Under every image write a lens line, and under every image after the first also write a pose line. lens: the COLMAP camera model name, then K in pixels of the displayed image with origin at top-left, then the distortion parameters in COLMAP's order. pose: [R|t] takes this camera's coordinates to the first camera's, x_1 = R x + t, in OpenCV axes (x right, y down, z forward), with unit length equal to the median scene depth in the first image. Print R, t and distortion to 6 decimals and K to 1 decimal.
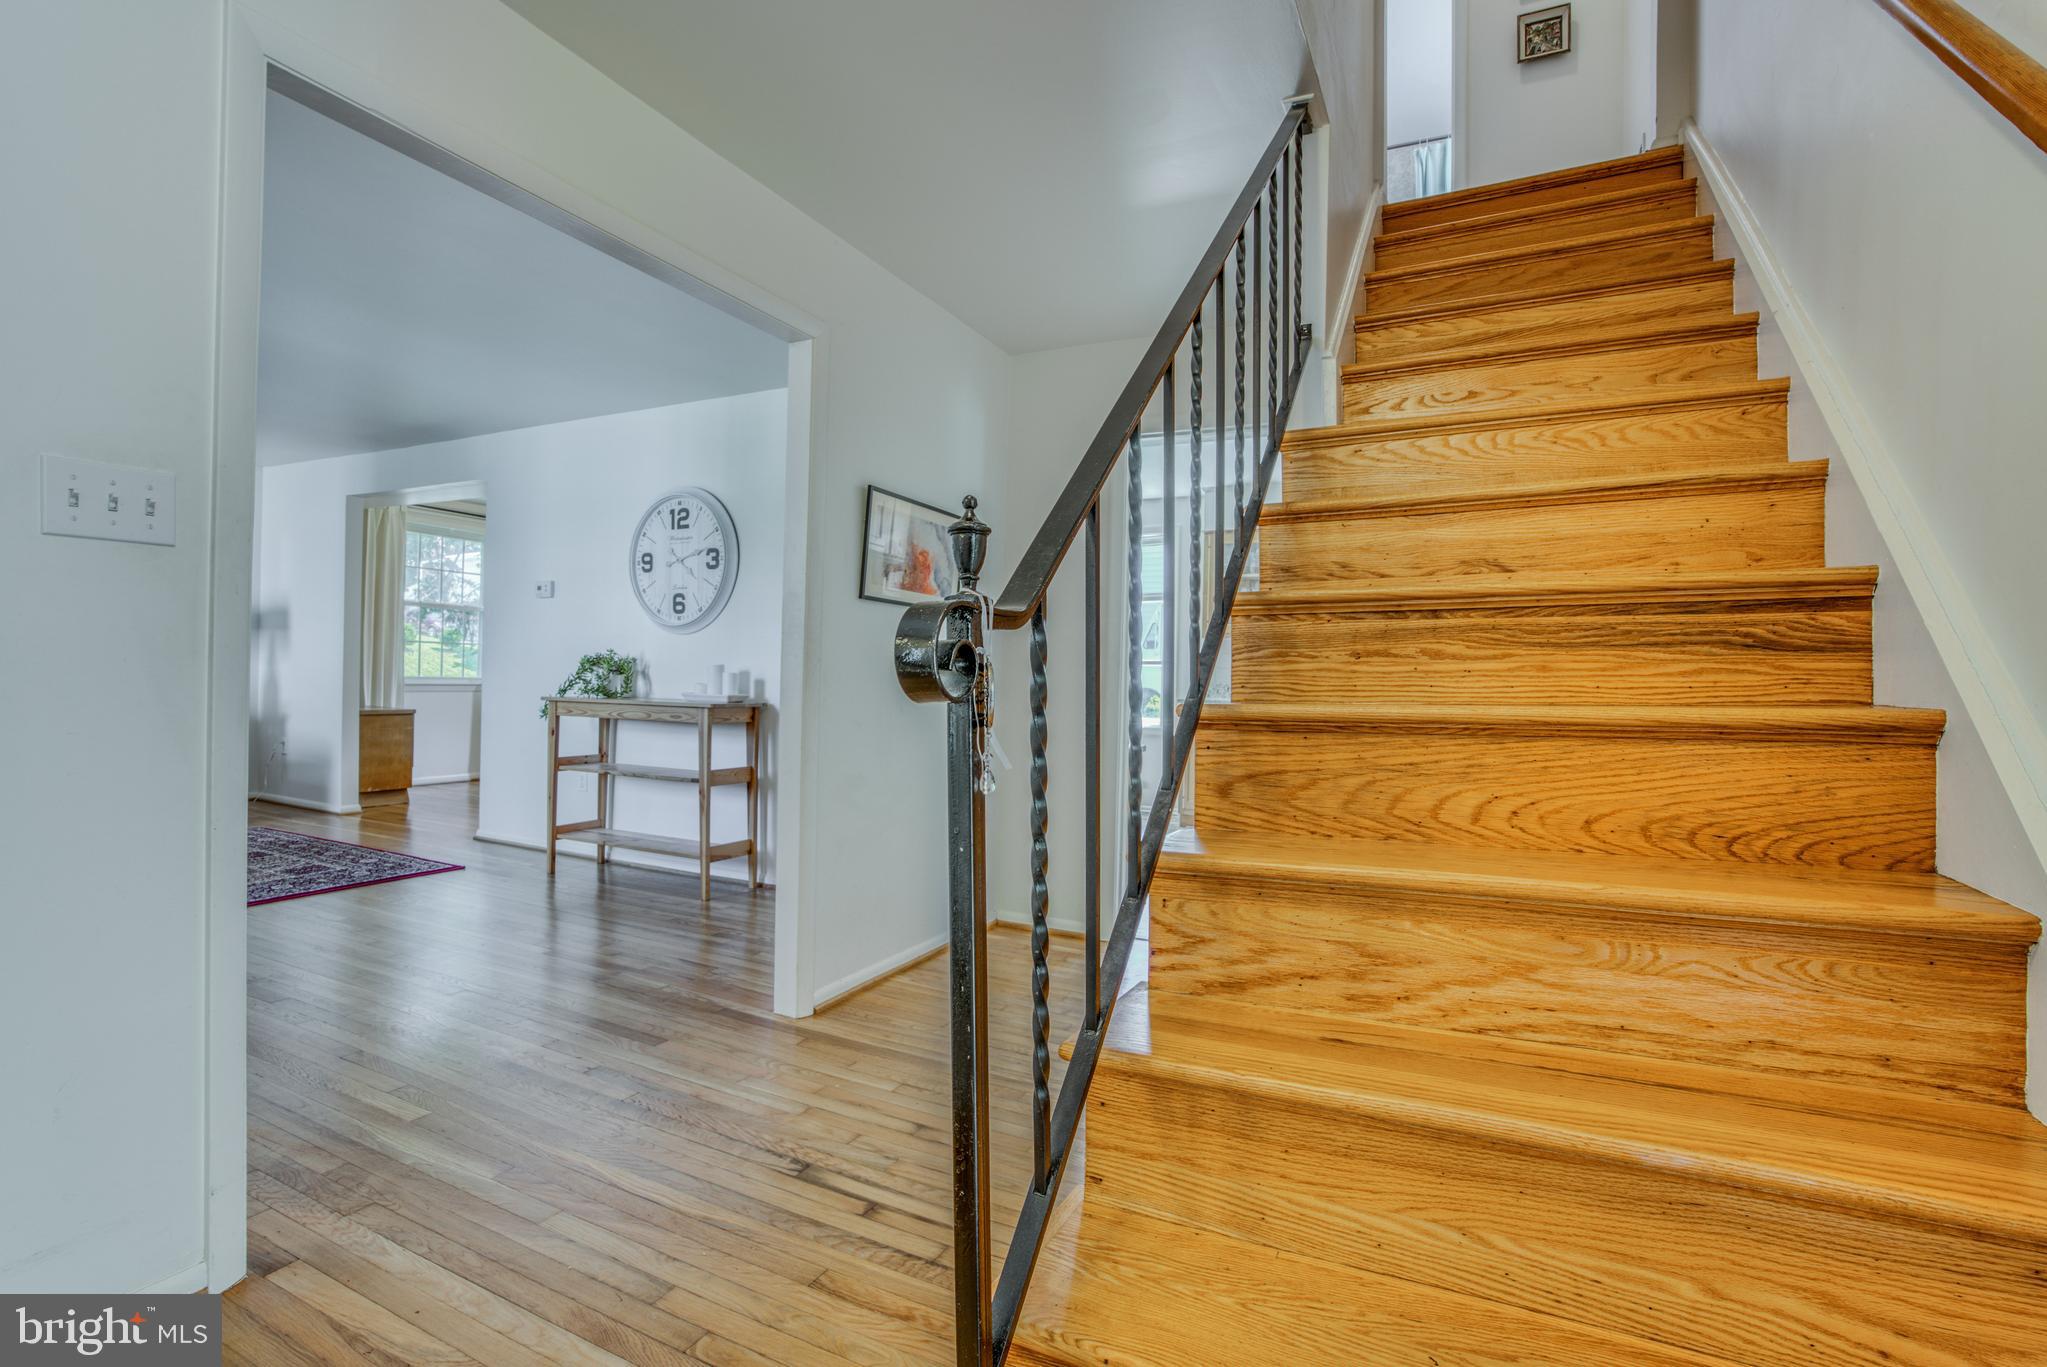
lens RADIAL K [[947.1, 0, 998.4], [0, 947.1, 691.4], [0, 0, 1]] dist [-0.067322, 0.022976]
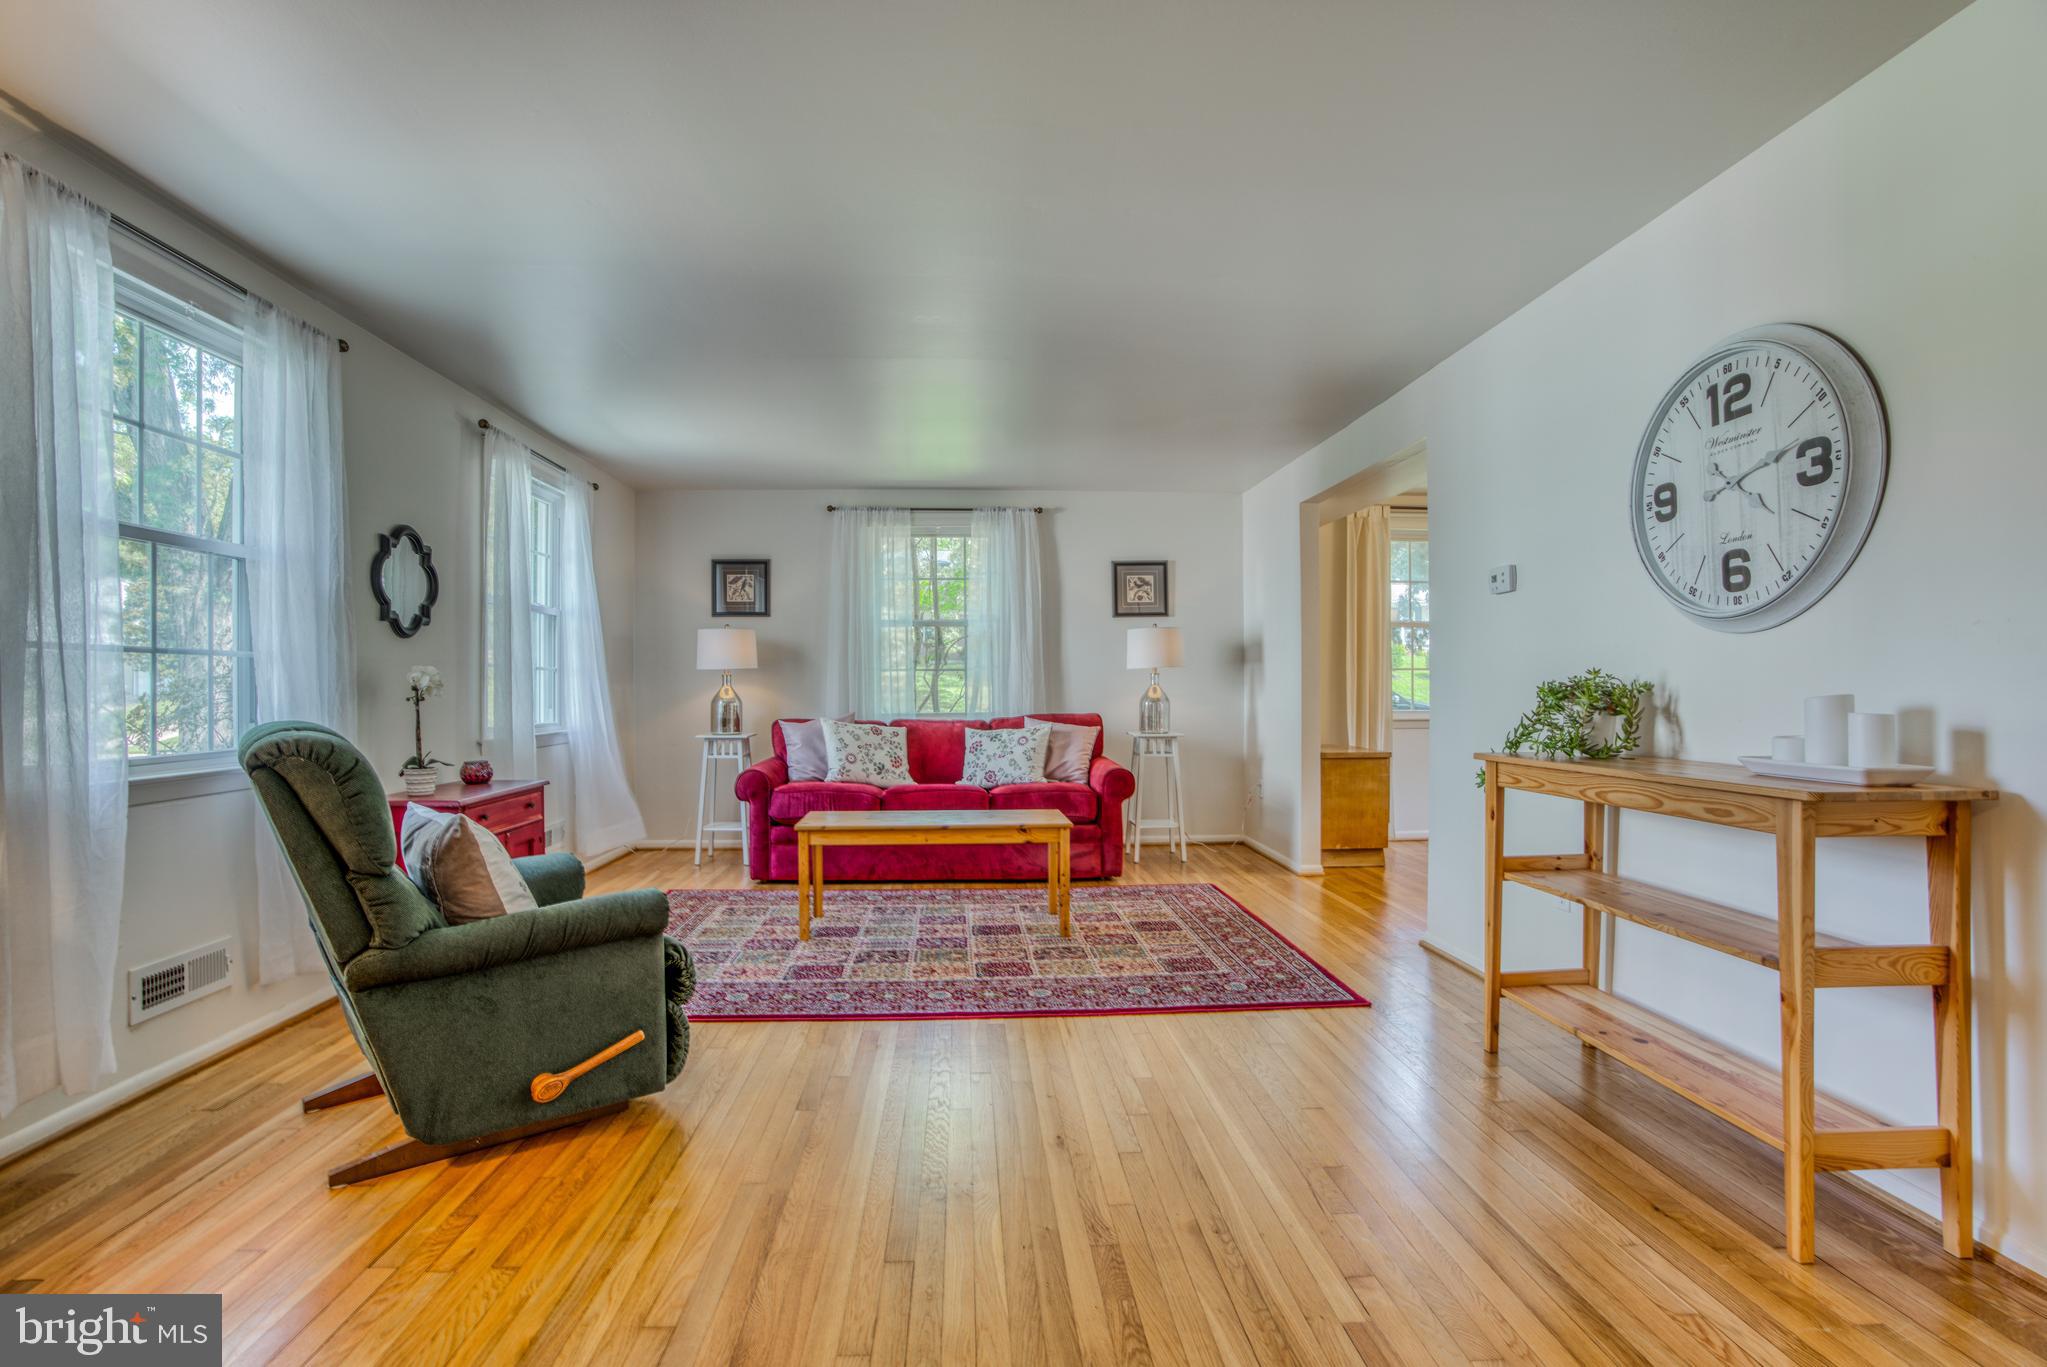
lens RADIAL K [[947.1, 0, 1003.5], [0, 947.1, 682.9], [0, 0, 1]] dist [-0.067322, 0.022976]
pose [[0.486675, -0.031562, -0.873013, -0.111909], [0.001637, 0.999378, -0.035218, -0.018803], [0.873581, 0.015711, 0.486424, 0.436357]]
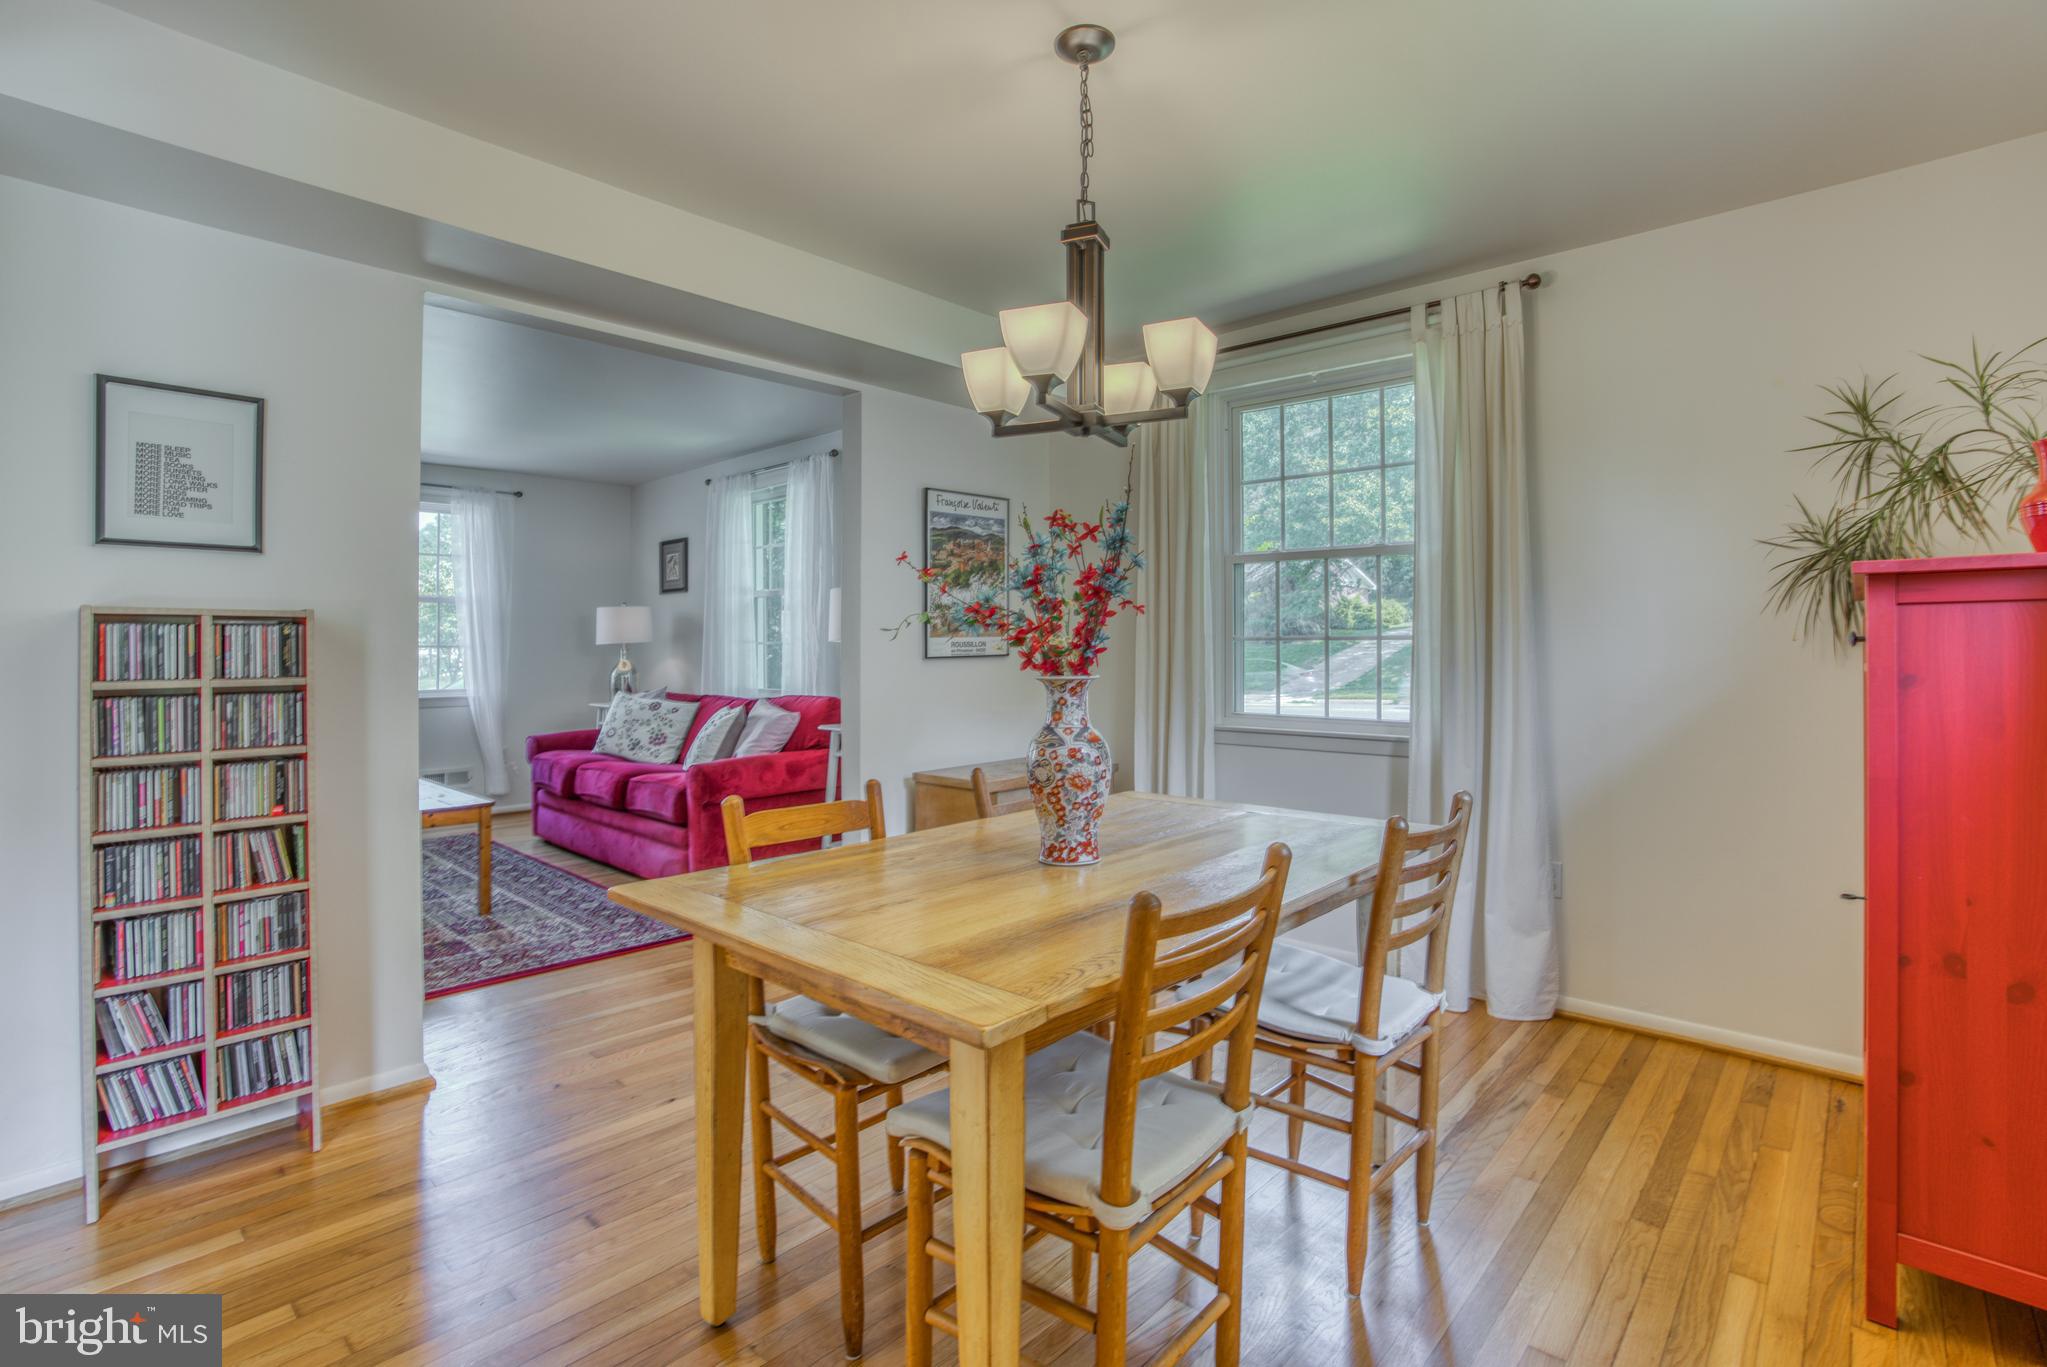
lens RADIAL K [[947.1, 0, 1017.5], [0, 947.1, 642.6], [0, 0, 1]] dist [-0.067322, 0.022976]
pose [[-0.280172, -0.019406, -0.959754, -0.230226], [-0.016440, 0.999746, -0.015415, -0.070314], [0.959809, 0.011459, -0.280420, 1.656670]]
